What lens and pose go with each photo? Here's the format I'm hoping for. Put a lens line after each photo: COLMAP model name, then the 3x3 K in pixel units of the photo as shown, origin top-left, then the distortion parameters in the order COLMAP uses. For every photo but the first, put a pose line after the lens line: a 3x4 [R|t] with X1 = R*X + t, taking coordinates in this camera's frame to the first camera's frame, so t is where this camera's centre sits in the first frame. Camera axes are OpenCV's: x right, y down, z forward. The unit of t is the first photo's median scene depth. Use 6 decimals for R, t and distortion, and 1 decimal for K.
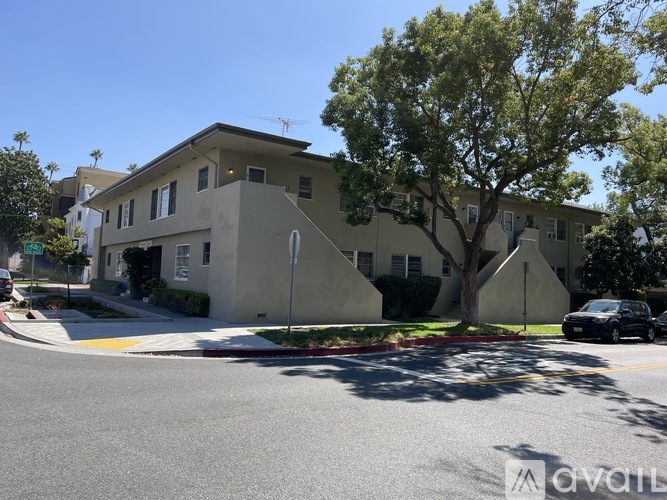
lens RADIAL K [[507.5, 0, 333.5], [0, 507.5, 250.0], [0, 0, 1]] dist [0.113908, -0.153990]
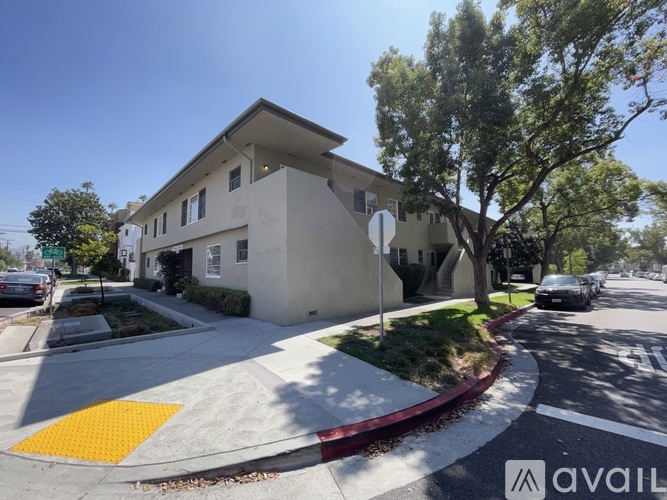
lens RADIAL K [[269.6, 0, 333.5], [0, 269.6, 250.0], [0, 0, 1]] dist [-0.001034, 0.000028]
pose [[0.984447, -0.037000, 0.171744, -0.133610], [0.038526, 0.999242, -0.005558, 0.012329], [-0.171408, 0.012088, 0.985126, 0.367025]]
